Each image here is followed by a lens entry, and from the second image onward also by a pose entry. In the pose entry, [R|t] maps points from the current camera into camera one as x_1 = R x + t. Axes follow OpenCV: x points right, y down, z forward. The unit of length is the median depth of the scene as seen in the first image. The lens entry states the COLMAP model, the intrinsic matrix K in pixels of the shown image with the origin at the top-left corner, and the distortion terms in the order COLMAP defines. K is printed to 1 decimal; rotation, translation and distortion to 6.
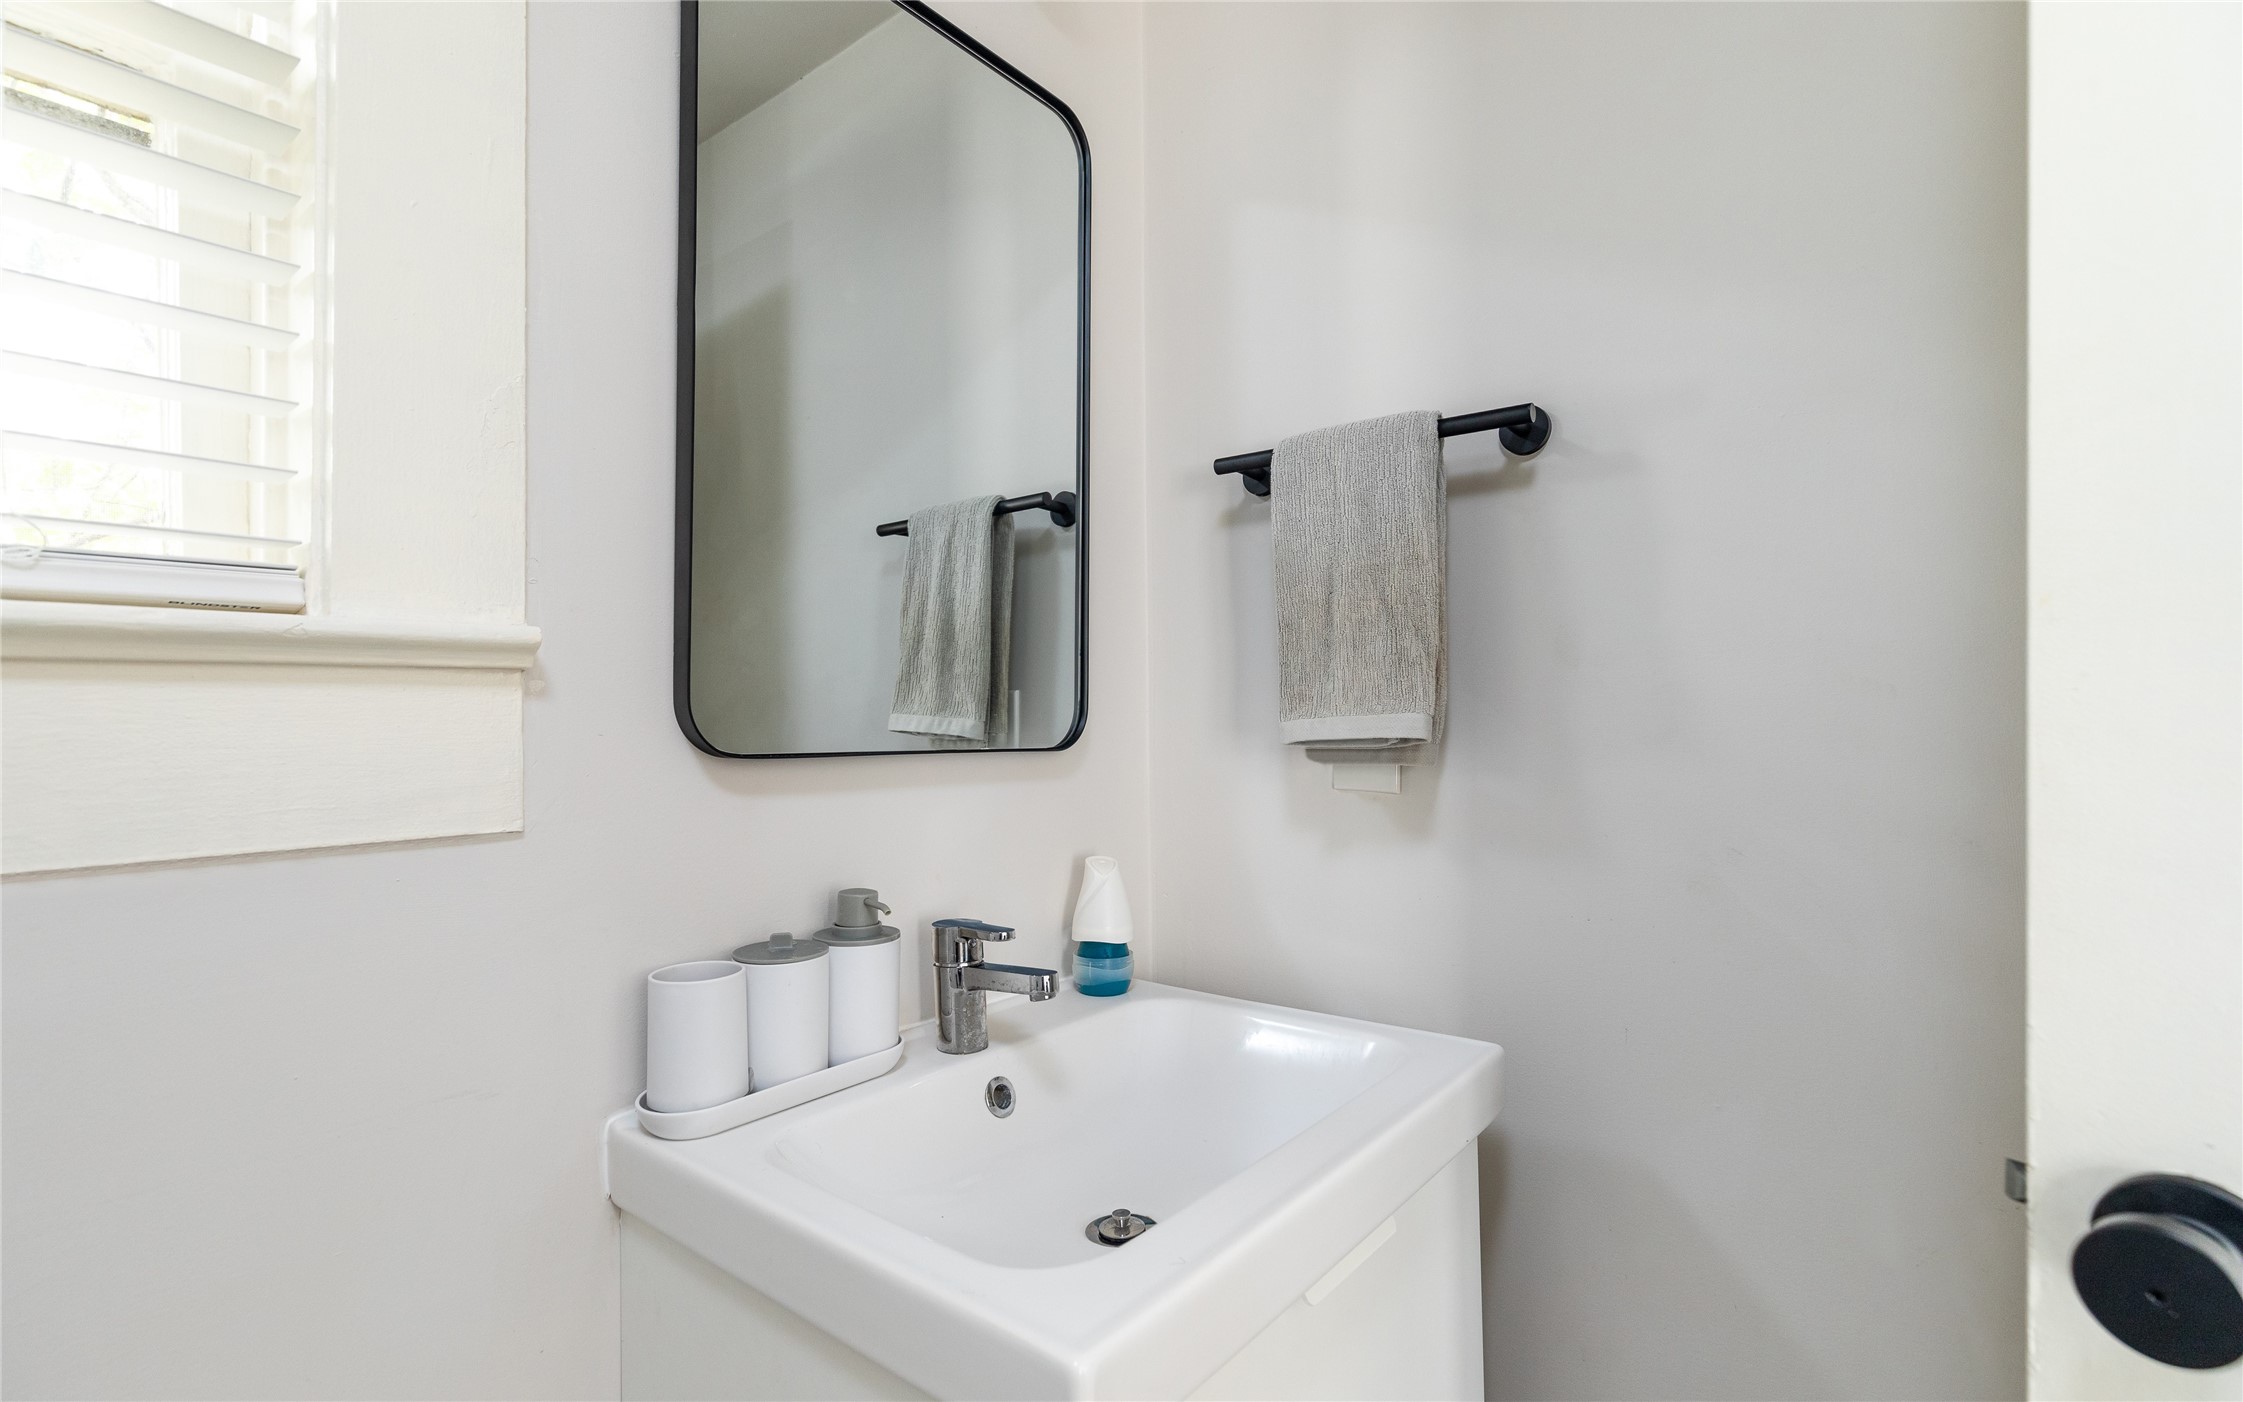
lens RADIAL K [[1023.3, 0, 1119.1], [0, 1023.3, 711.7], [0, 0, 1]] dist [0.000109, 0.000061]
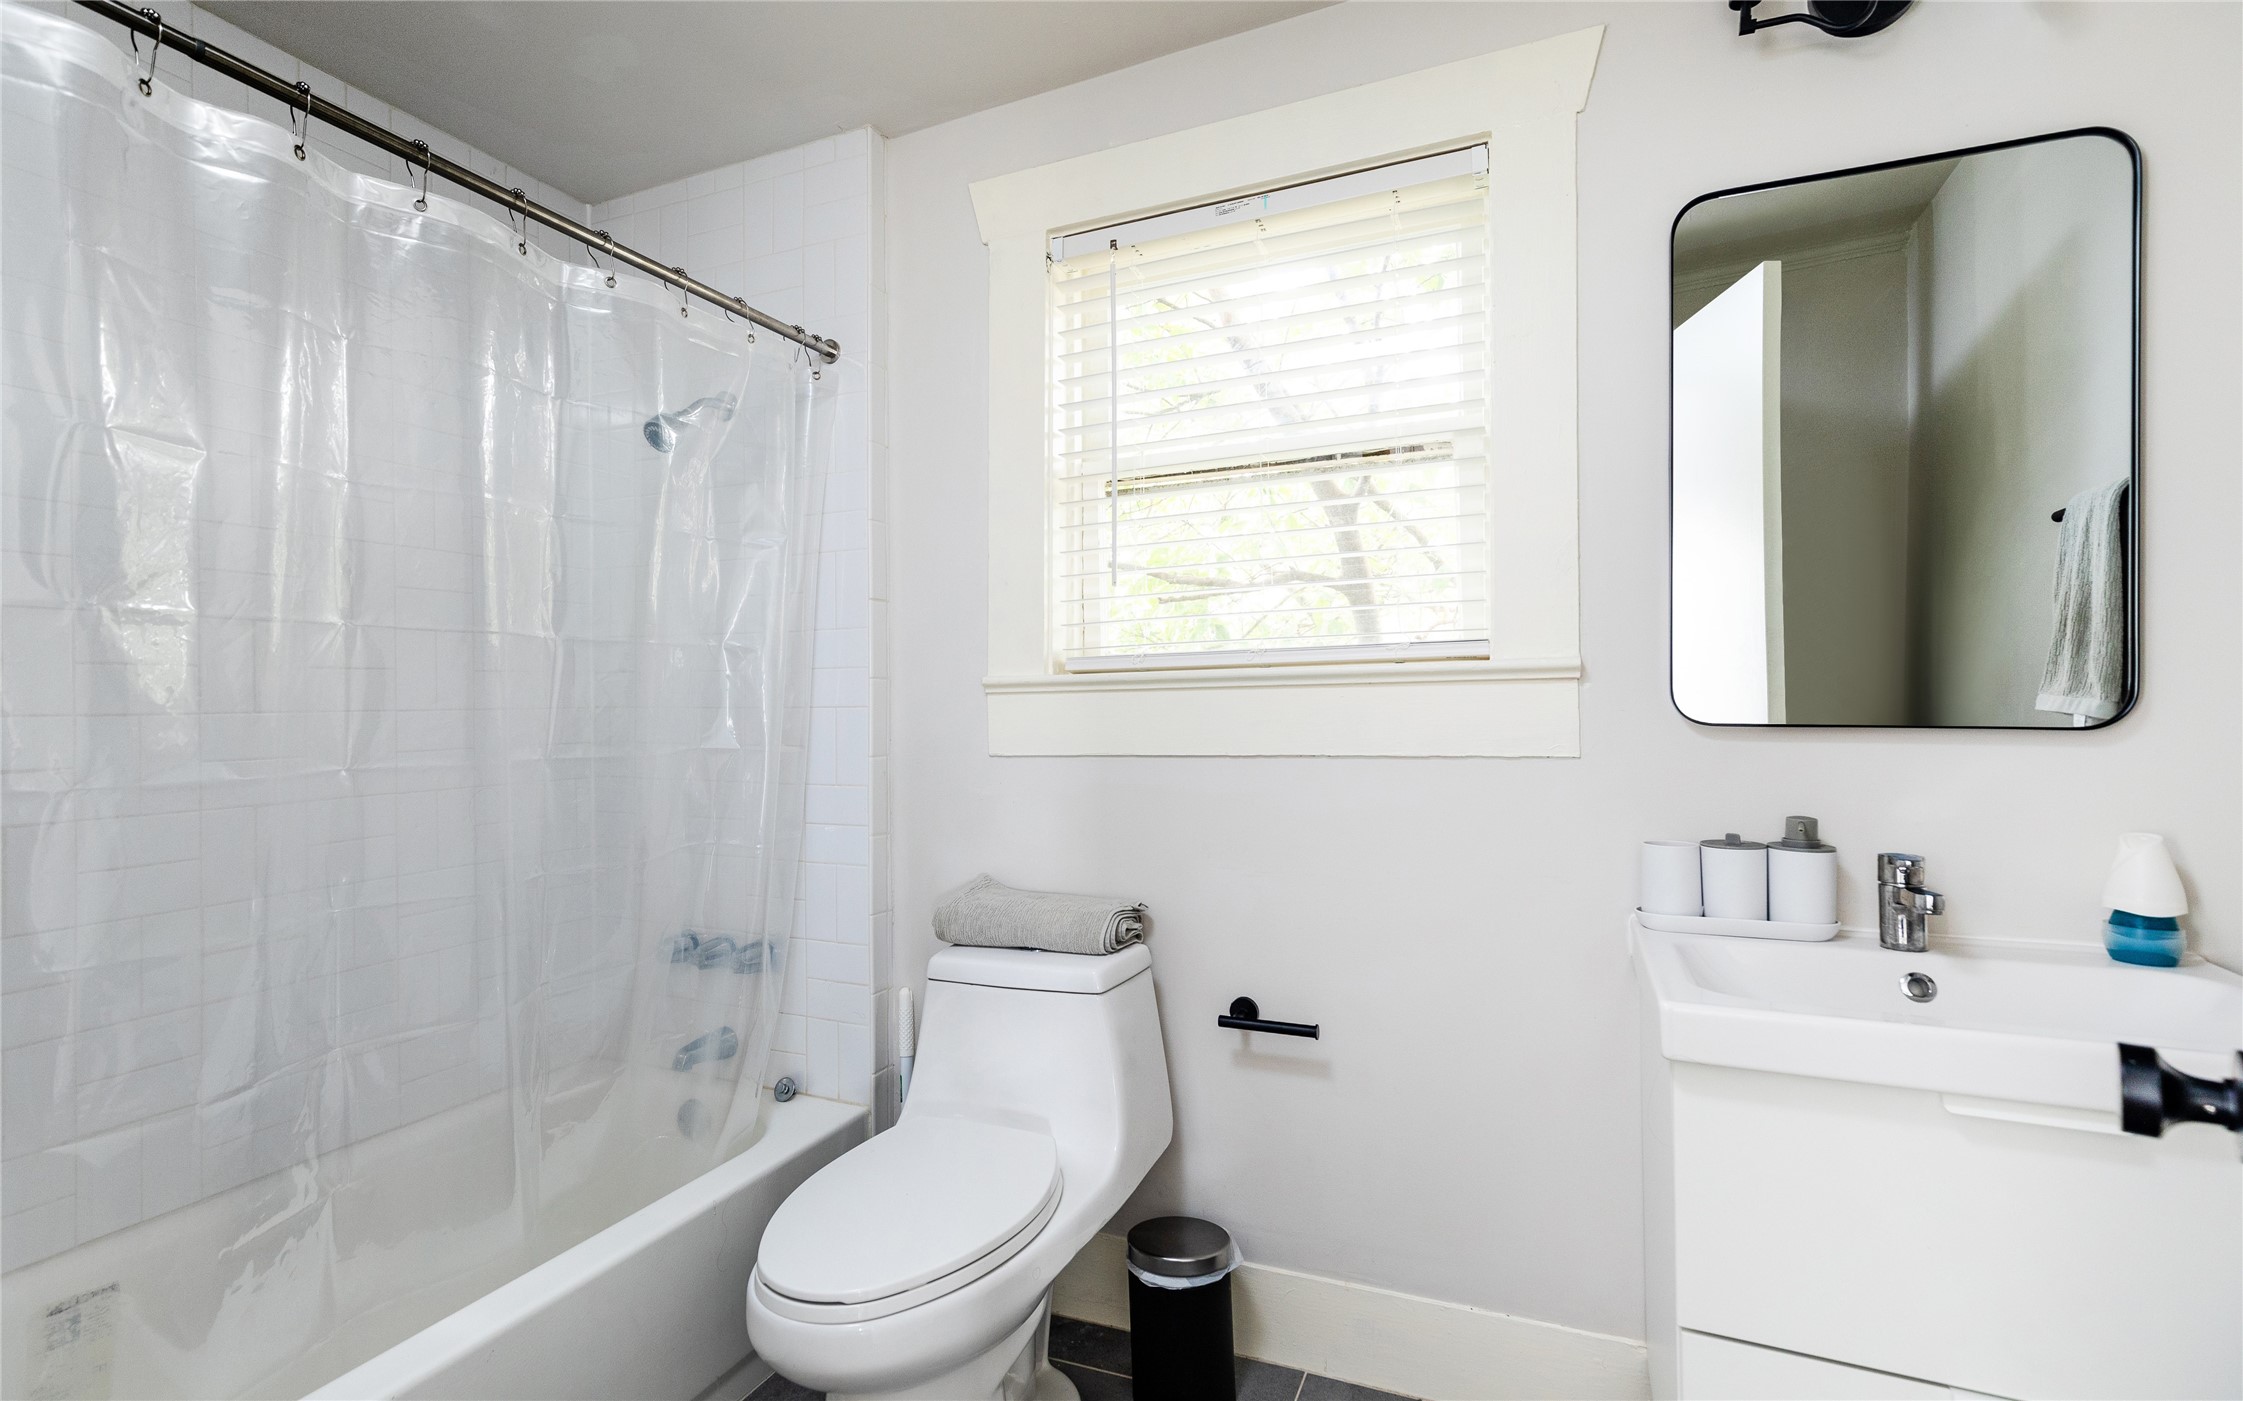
lens RADIAL K [[1023.3, 0, 1118.4], [0, 1023.3, 708.1], [0, 0, 1]] dist [0.000109, 0.000061]
pose [[0.282602, -0.002579, -0.959234, 0.851669], [0.011507, 0.999934, 0.000701, 0.006151], [0.959168, -0.011236, 0.282613, -0.352907]]
